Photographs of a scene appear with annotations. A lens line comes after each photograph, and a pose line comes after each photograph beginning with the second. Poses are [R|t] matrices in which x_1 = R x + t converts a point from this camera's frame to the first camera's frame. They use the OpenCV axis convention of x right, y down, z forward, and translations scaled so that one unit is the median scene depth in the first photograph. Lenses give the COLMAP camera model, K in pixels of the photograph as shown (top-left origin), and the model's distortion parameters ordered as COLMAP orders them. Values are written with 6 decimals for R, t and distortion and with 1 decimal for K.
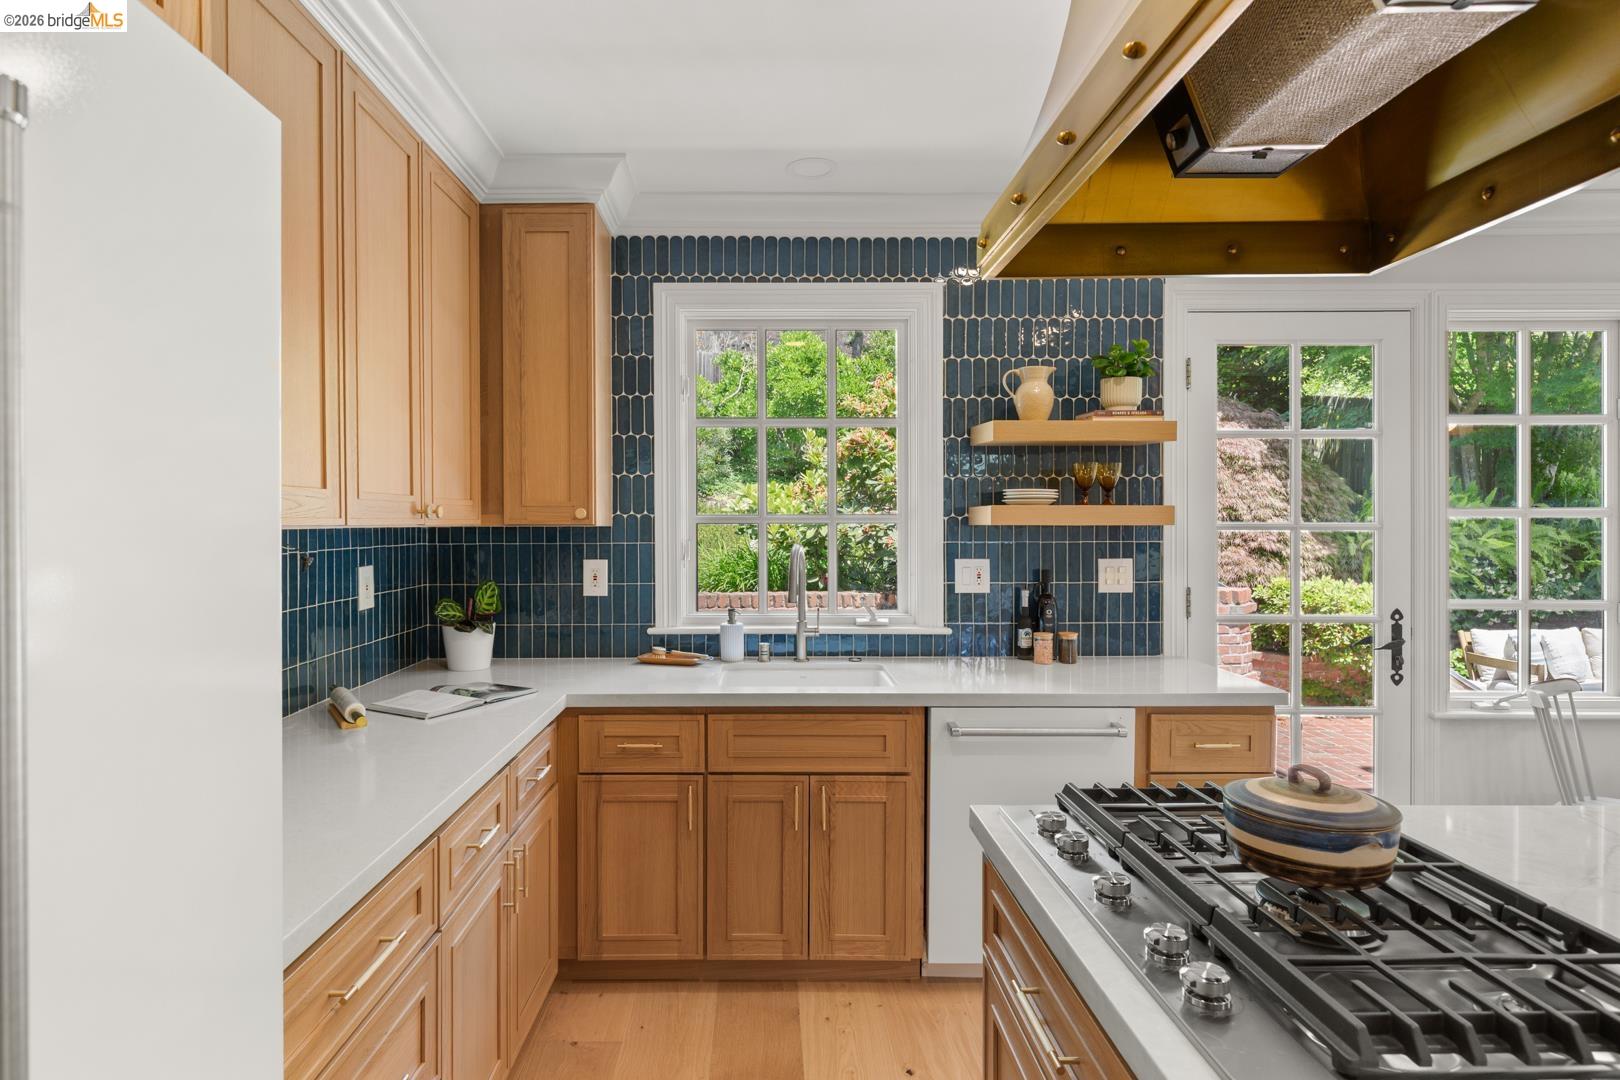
lens RADIAL K [[954.0, 0, 780.6], [0, 954.0, 530.7], [0, 0, 1]] dist [0.000750, -0.000174]
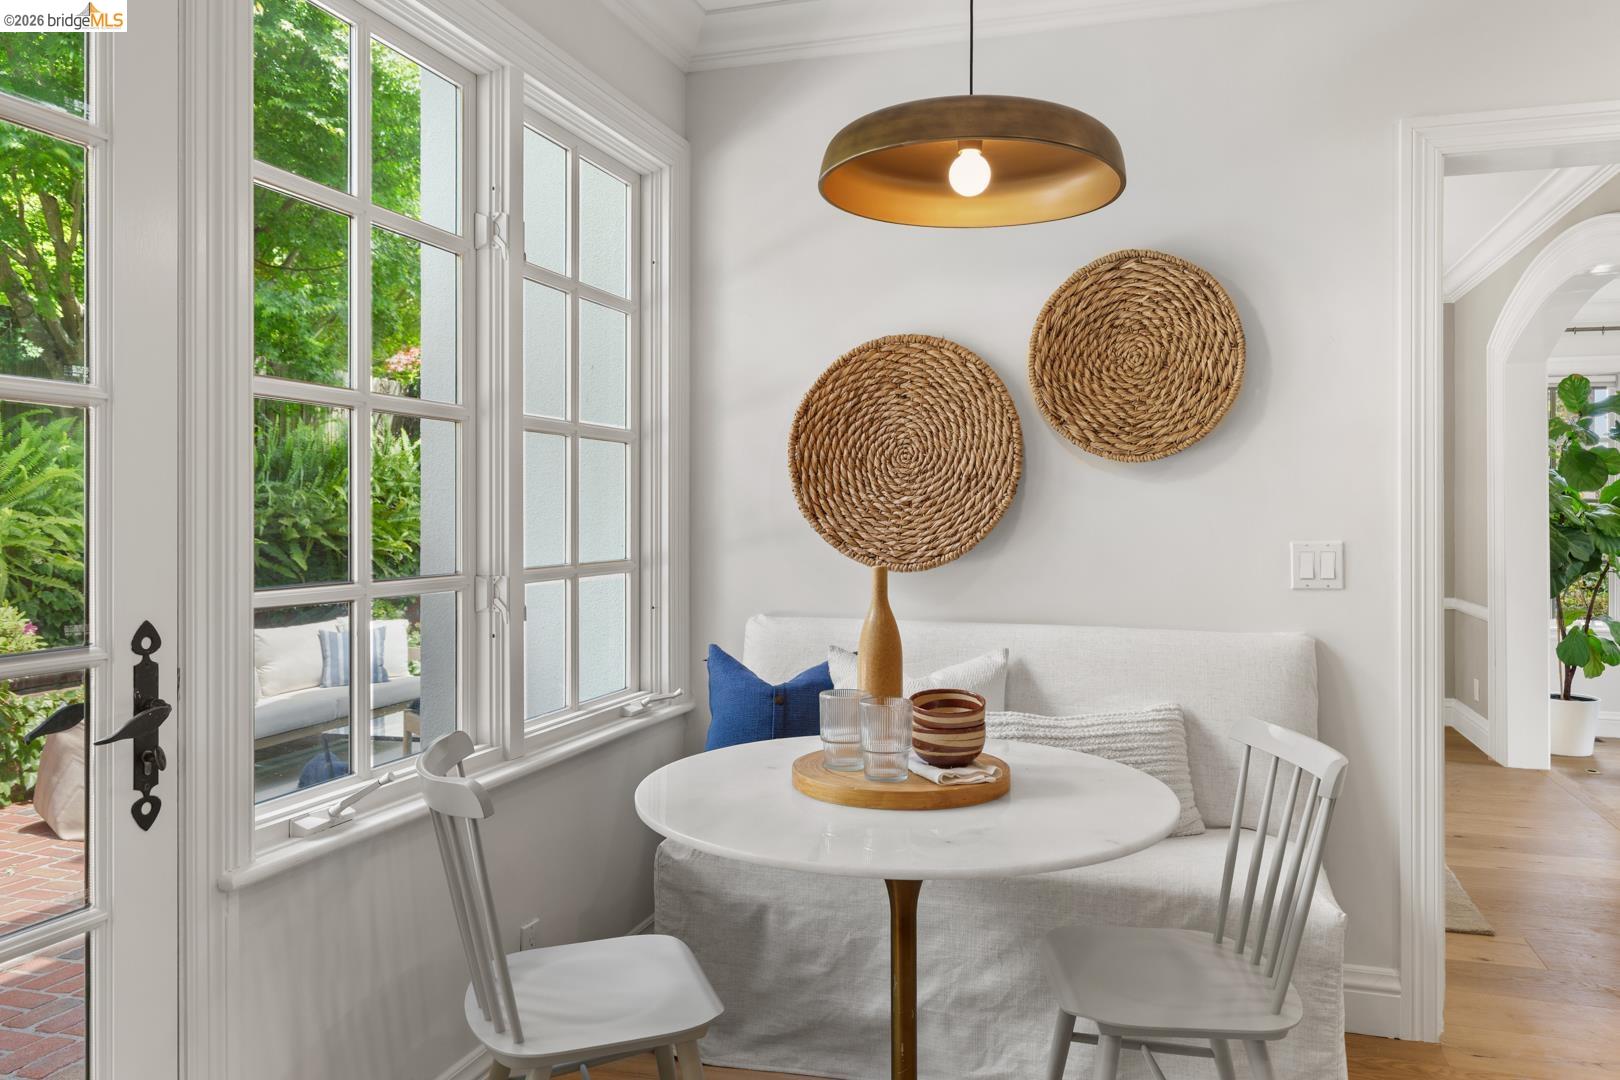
lens RADIAL K [[1179.0, 0, 809.8], [0, 1179.0, 509.1], [0, 0, 1]] dist [0.025397, -0.040602]
pose [[0.301001, 0.003409, 0.953618, 0.285285], [0.006818, 0.999960, -0.005726, 0.042401], [-0.953599, 0.008226, 0.300966, 0.616039]]
